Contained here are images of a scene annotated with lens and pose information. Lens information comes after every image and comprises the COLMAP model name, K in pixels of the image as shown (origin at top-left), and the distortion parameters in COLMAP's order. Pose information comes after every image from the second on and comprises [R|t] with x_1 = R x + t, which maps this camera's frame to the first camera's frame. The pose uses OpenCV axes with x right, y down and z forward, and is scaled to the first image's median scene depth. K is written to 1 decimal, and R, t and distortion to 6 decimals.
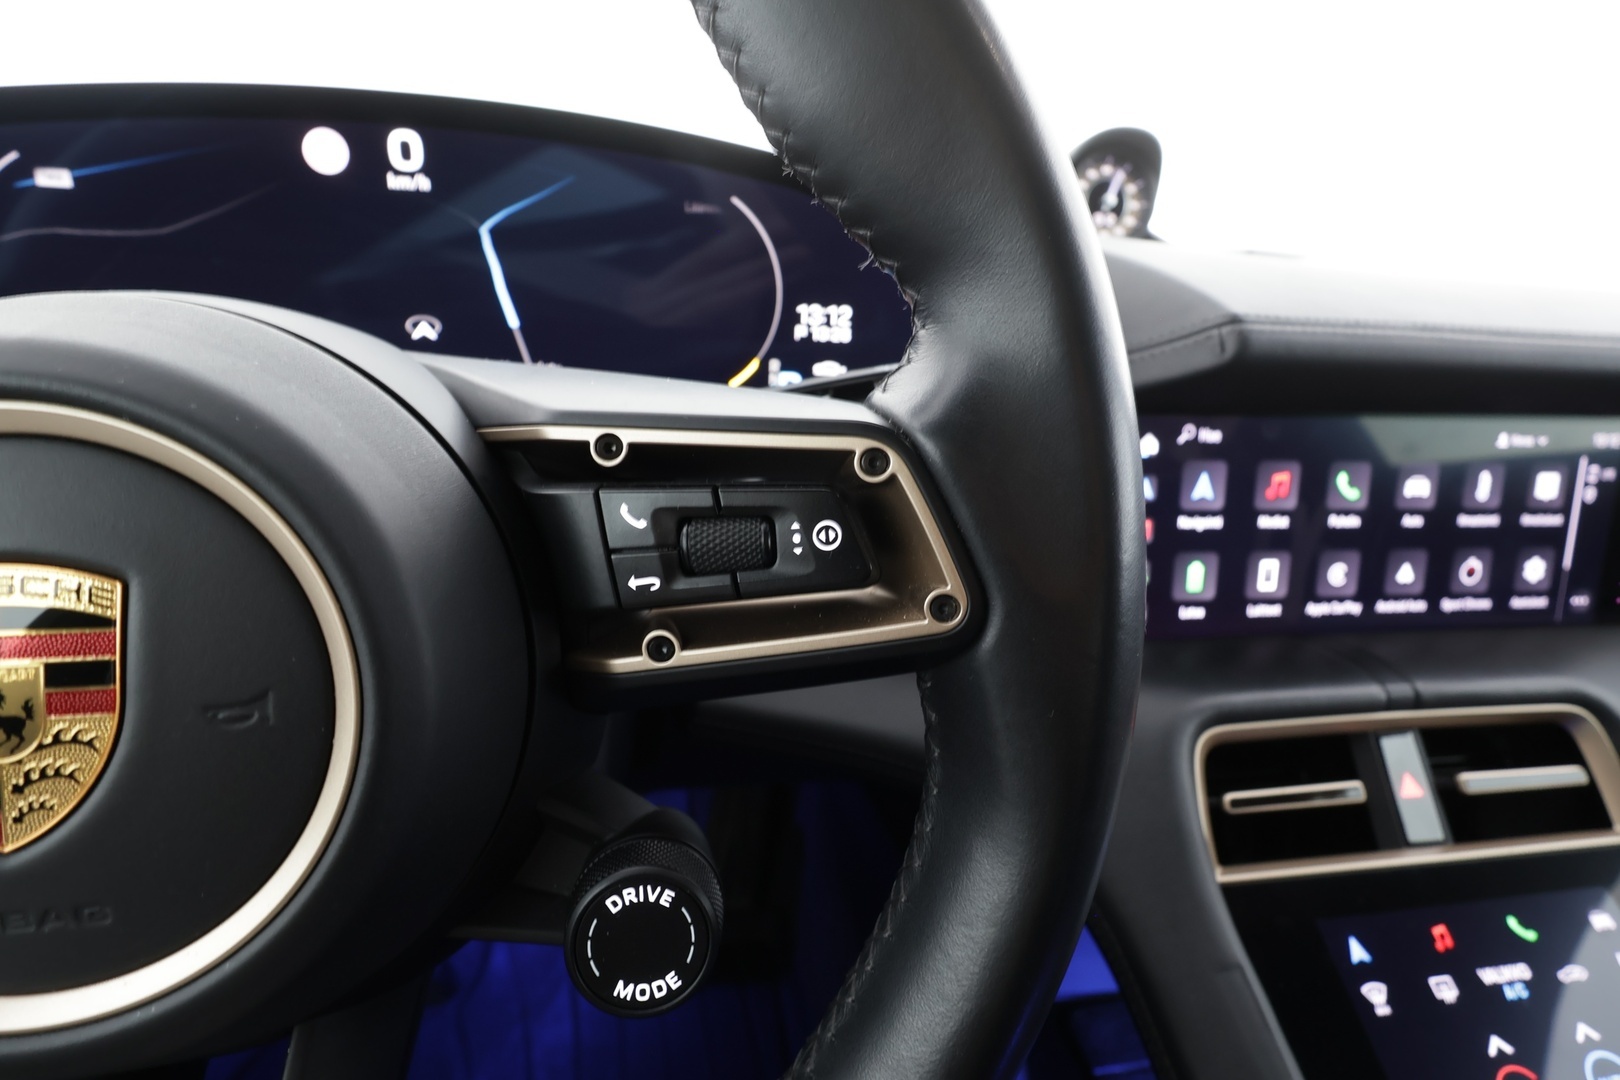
lens RADIAL K [[807.2, 0, 810.0], [0, 807.2, 540.0], [0, 0, 1]] dist [-0.019180, 0.000532]
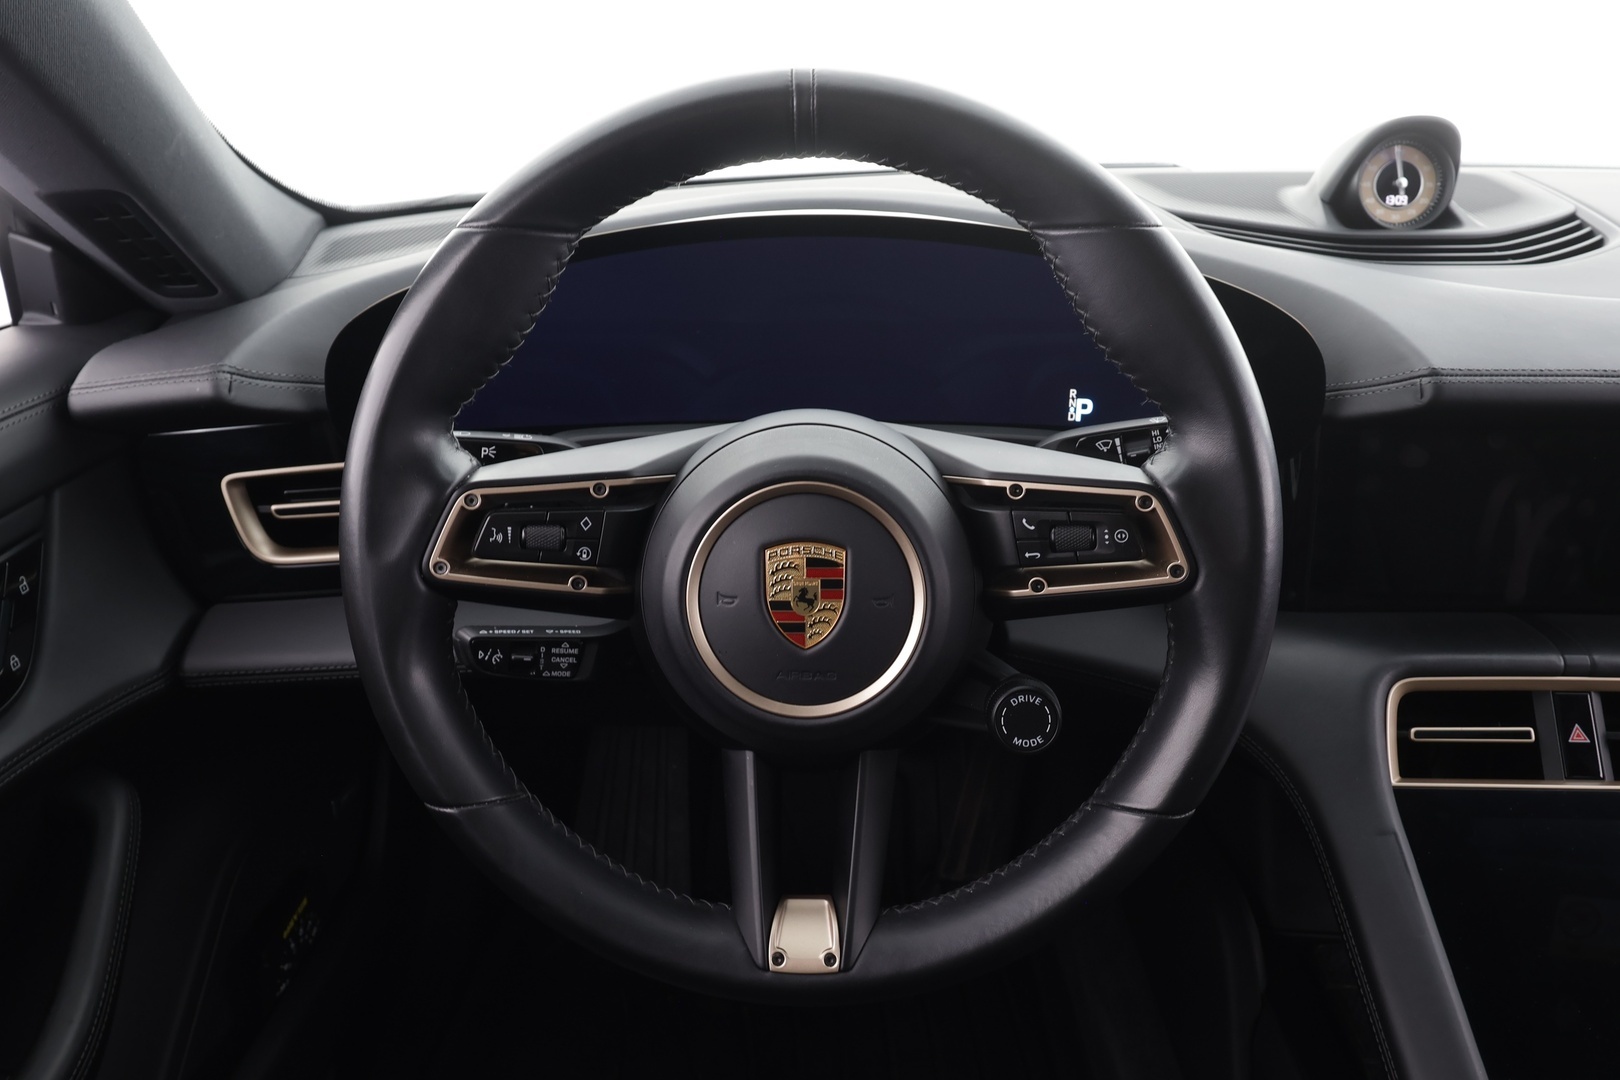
lens RADIAL K [[1132.6, 0, 802.3], [0, 1132.6, 561.3], [0, 0, 1]] dist [-0.042631, 0.001211]
pose [[0.977136, 0.031553, -0.210262, -0.167421], [-0.018176, 0.997703, 0.065249, -0.113425], [0.211838, -0.059936, 0.975465, -2.028674]]
